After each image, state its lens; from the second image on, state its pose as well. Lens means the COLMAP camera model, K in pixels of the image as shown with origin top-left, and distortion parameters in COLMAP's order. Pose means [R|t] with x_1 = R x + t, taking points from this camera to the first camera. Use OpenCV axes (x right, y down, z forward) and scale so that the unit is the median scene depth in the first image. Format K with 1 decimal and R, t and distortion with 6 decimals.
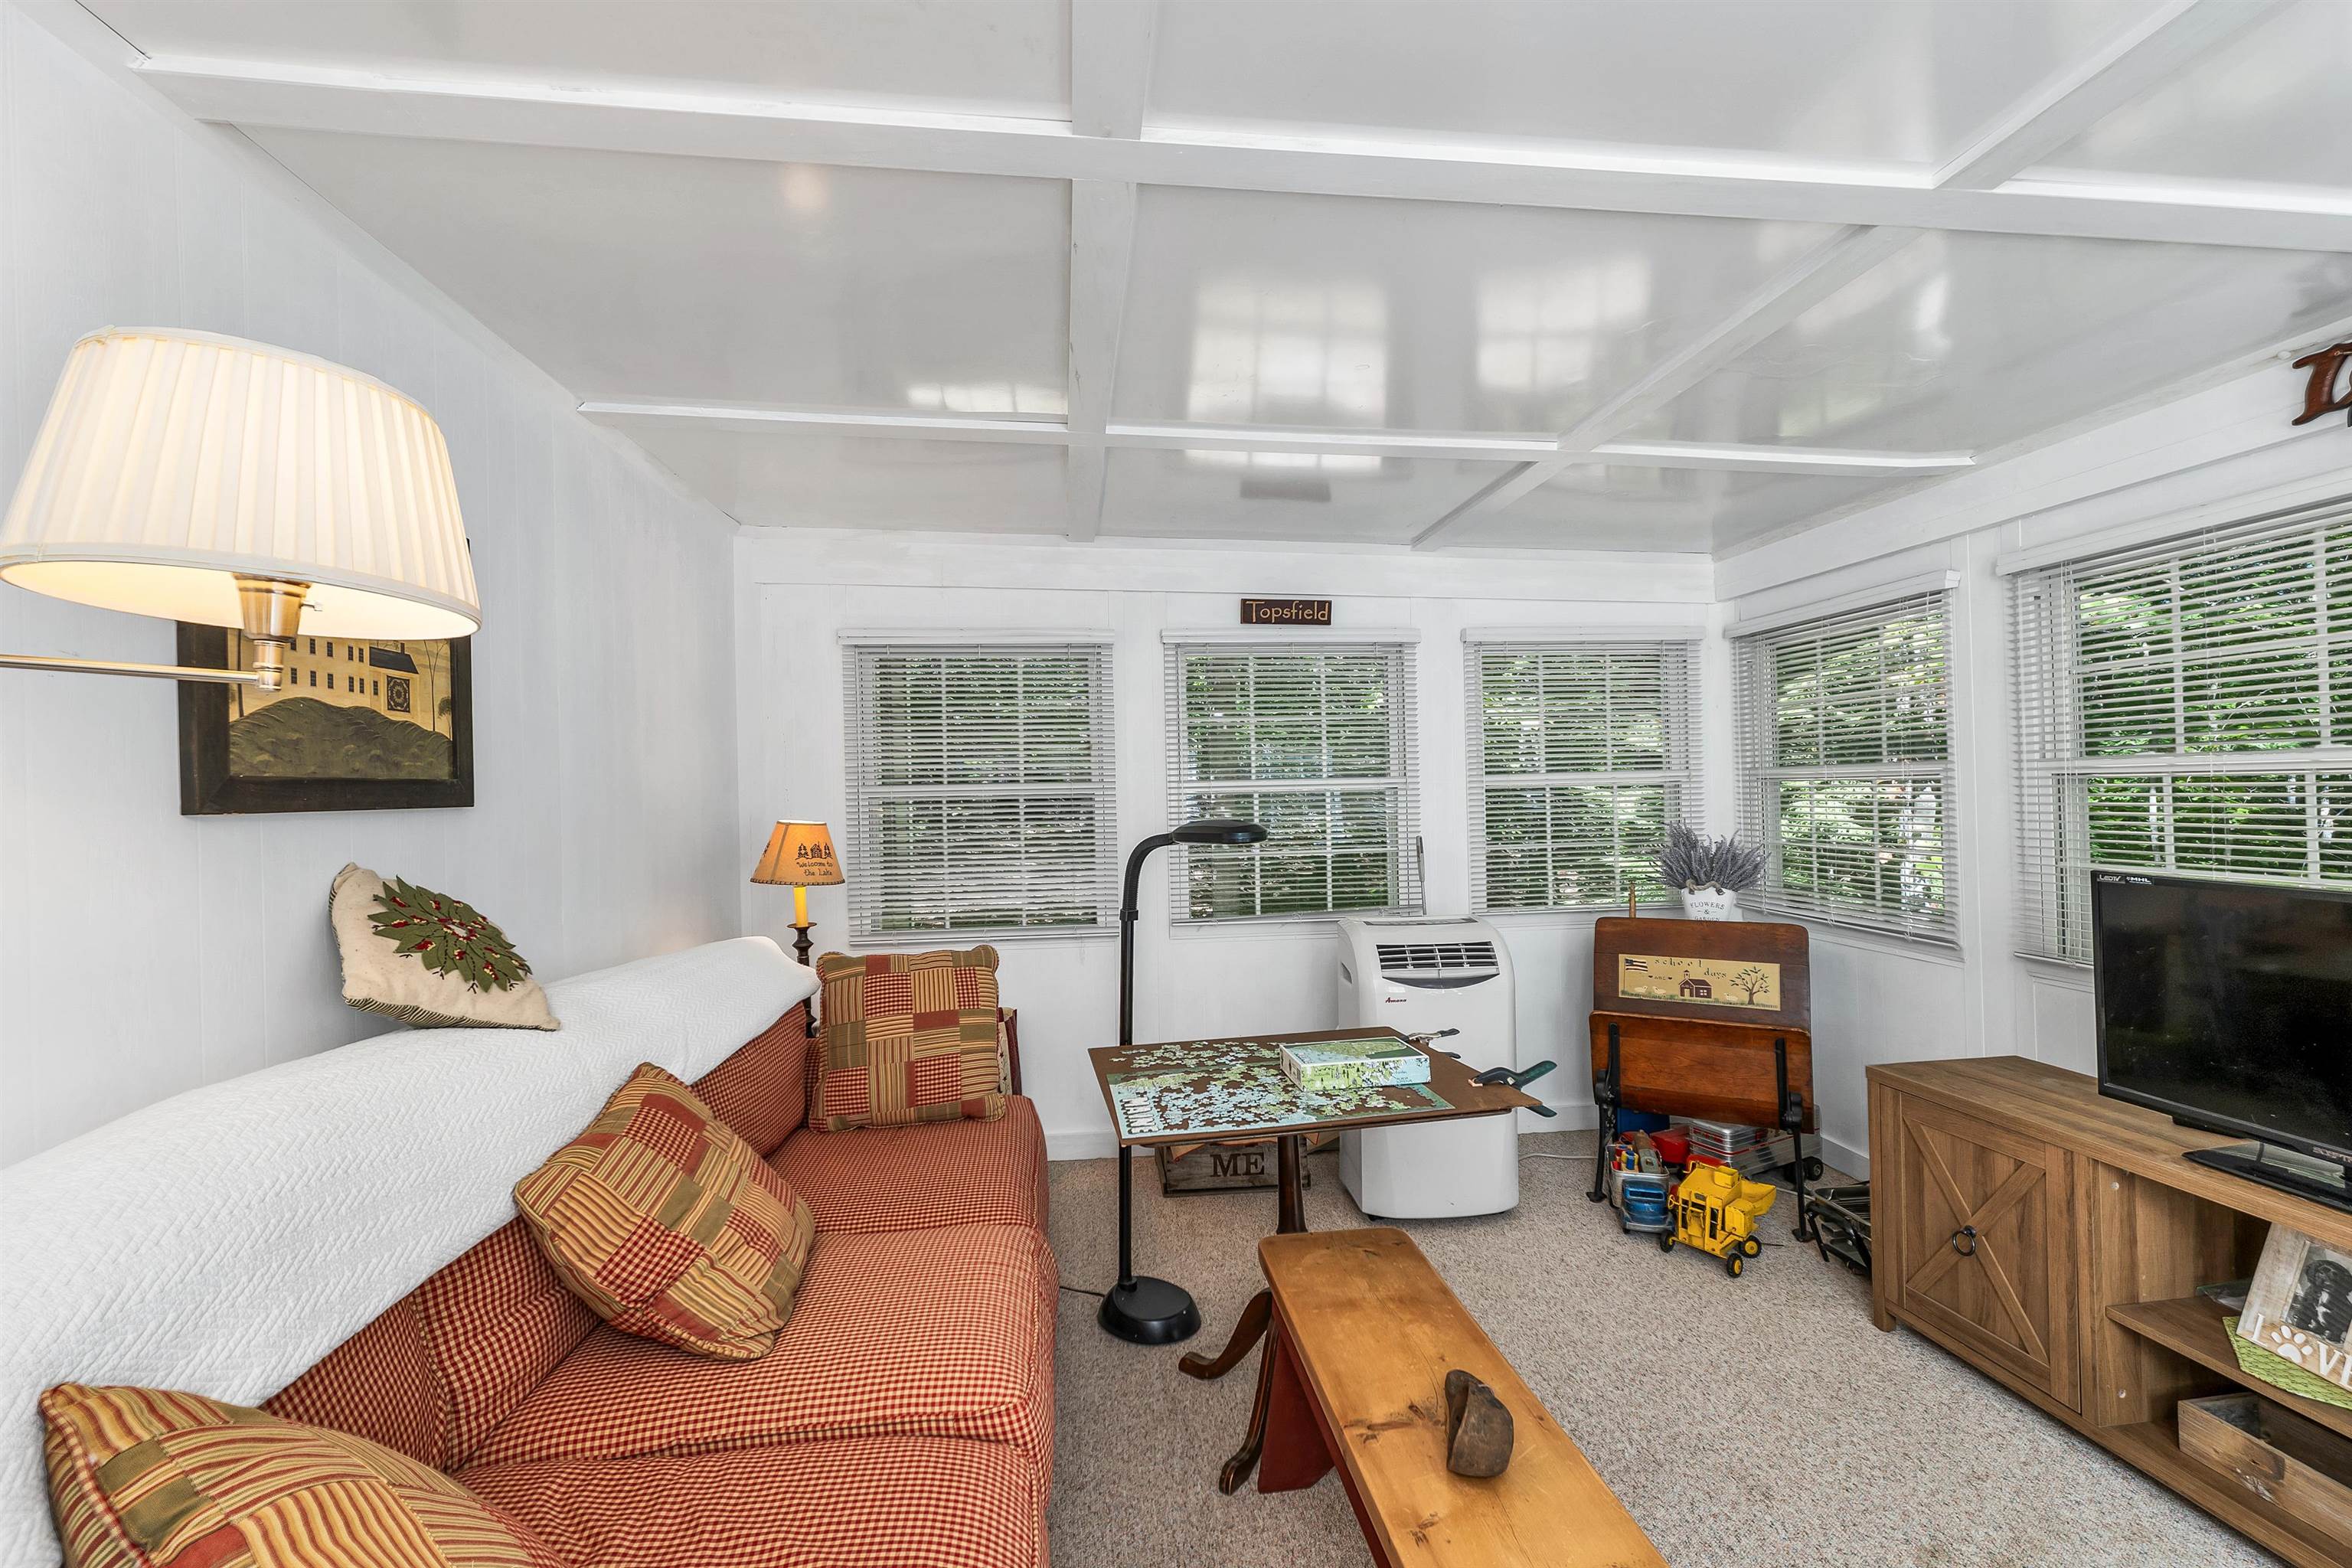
lens RADIAL K [[977.5, 0, 1187.1], [0, 977.5, 789.8], [0, 0, 1]] dist [0.004272, -0.001273]
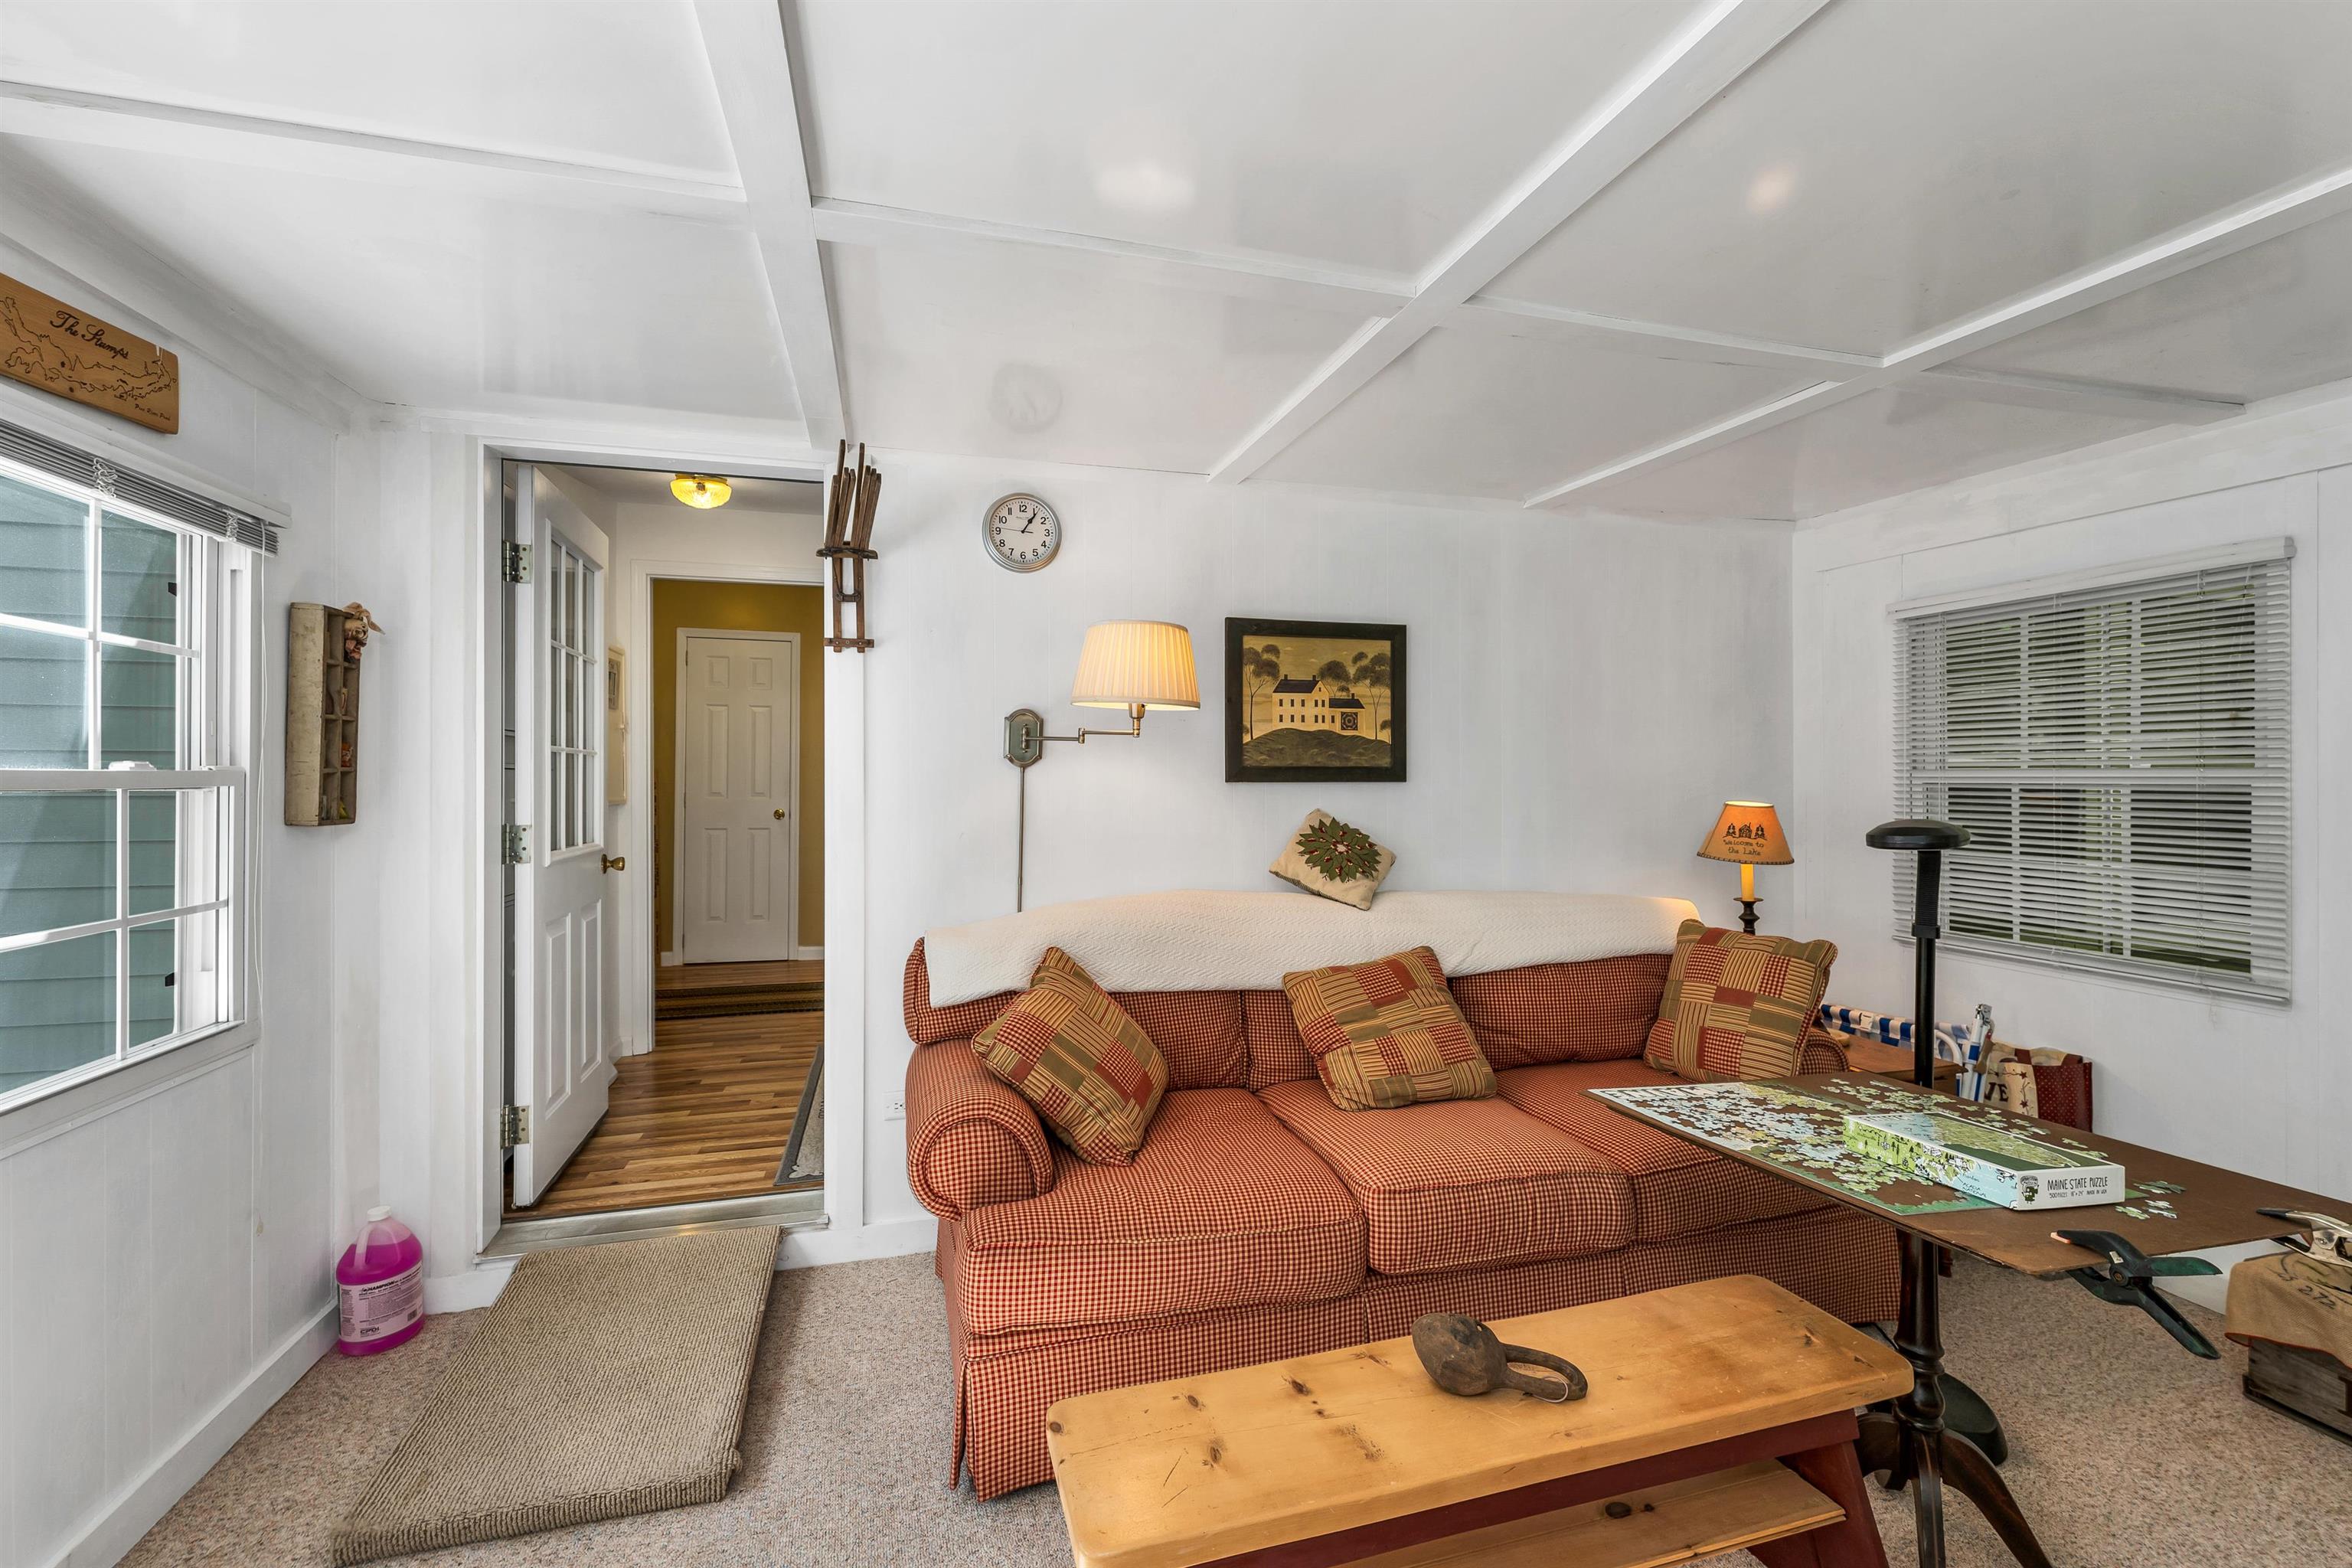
lens RADIAL K [[977.5, 0, 1196.6], [0, 977.5, 776.5], [0, 0, 1]] dist [0.004272, -0.001273]
pose [[0.184783, 0.015863, -0.982651, 0.859369], [-0.004835, 0.999872, 0.015232, -0.016159], [0.982767, 0.001936, 0.184836, 0.319200]]
